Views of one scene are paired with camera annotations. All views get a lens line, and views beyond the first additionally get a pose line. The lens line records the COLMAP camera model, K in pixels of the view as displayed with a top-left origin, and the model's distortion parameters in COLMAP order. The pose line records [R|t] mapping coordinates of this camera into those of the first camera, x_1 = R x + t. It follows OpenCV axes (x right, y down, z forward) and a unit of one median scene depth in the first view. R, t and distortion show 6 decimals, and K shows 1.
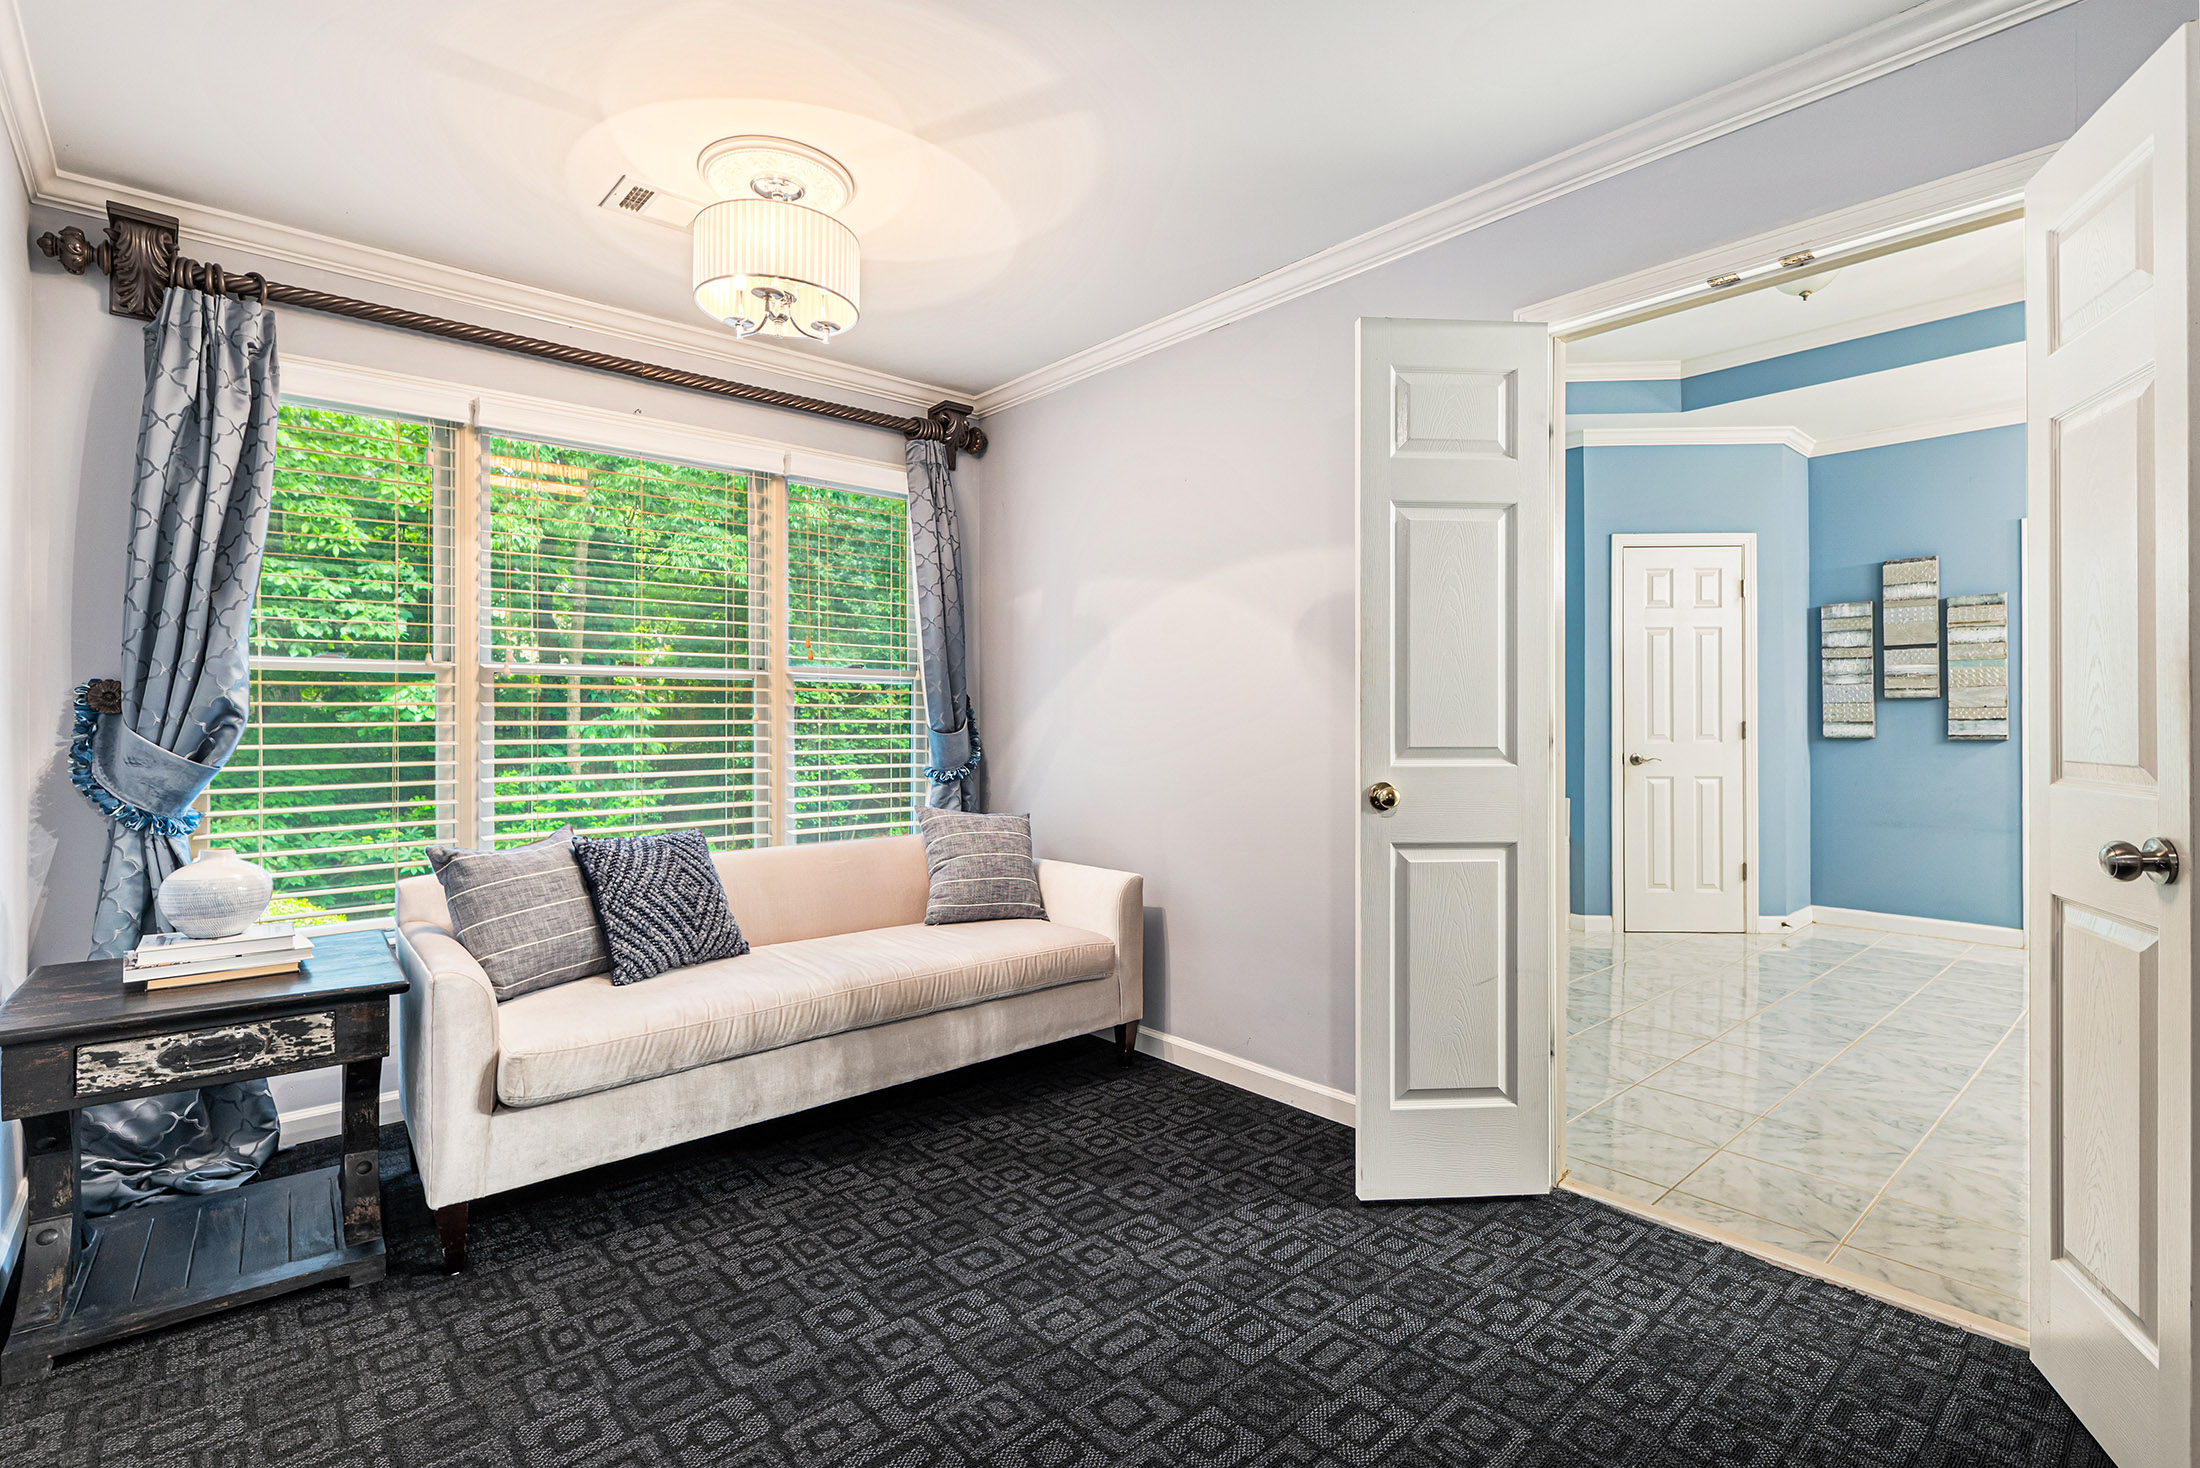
lens RADIAL K [[1022.9, 0, 1100.8], [0, 1022.9, 720.5], [0, 0, 1]] dist [-0.001082, 0.000244]
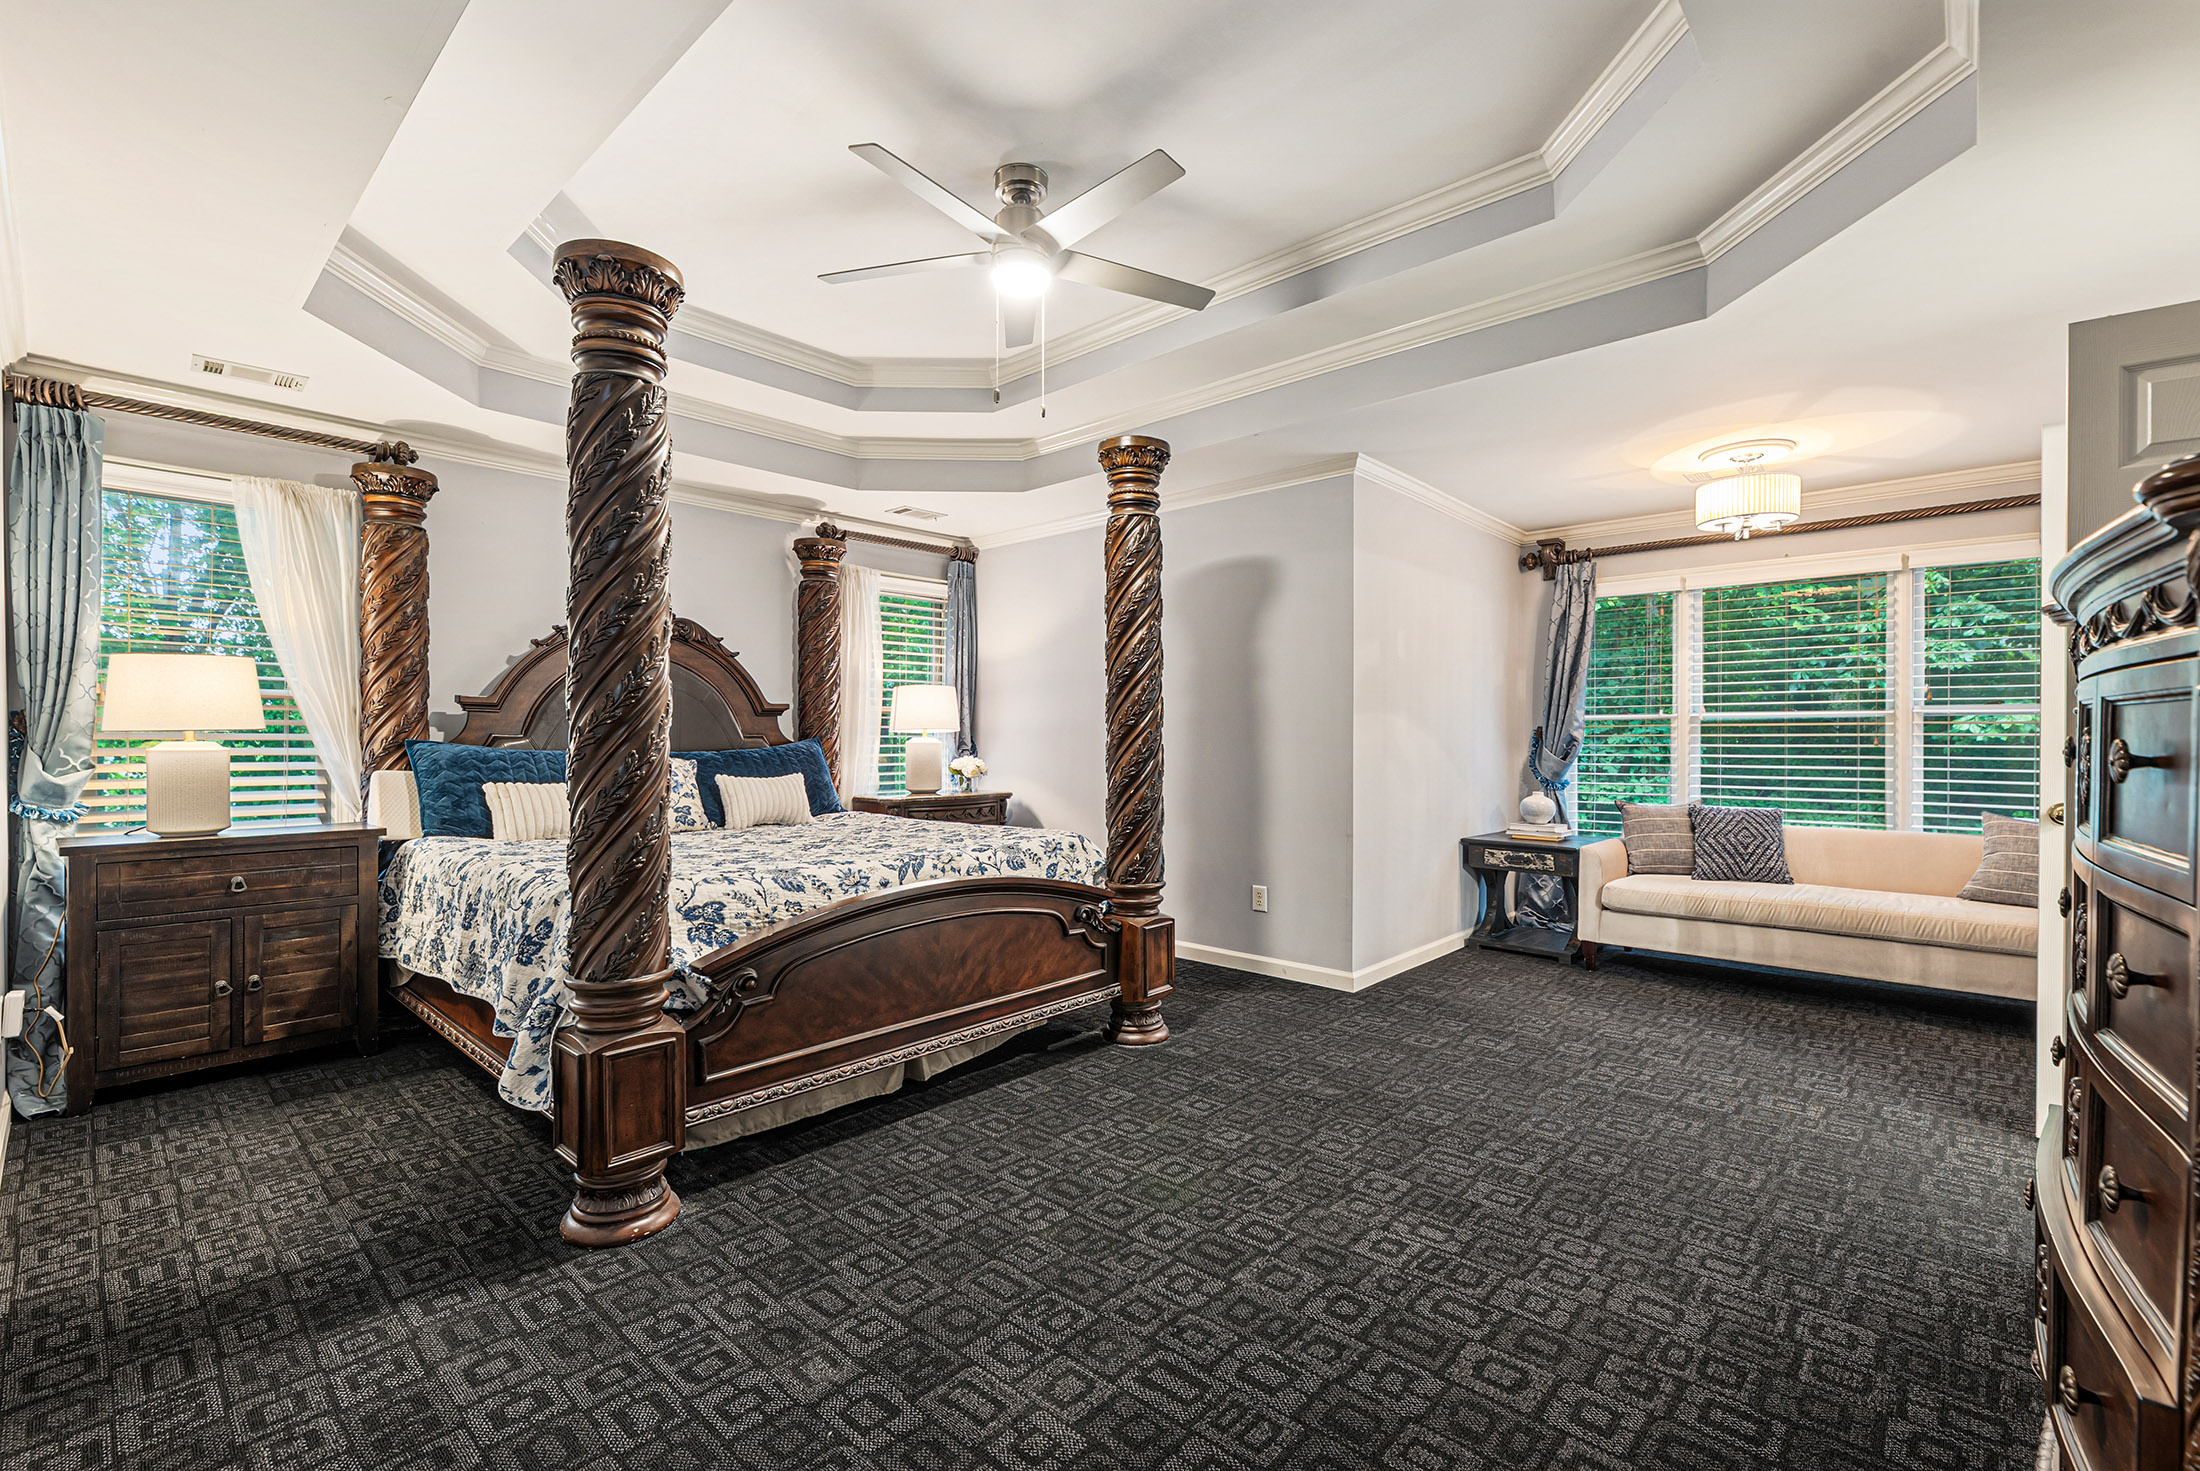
lens RADIAL K [[943.6, 0, 1099.7], [0, 943.6, 738.8], [0, 0, 1]] dist [-0.000367, -0.000016]
pose [[0.109007, 0.000337, -0.994041, 1.205583], [-0.005294, 0.999986, -0.000241, -0.003956], [0.994027, 0.005289, 0.109007, -0.330738]]
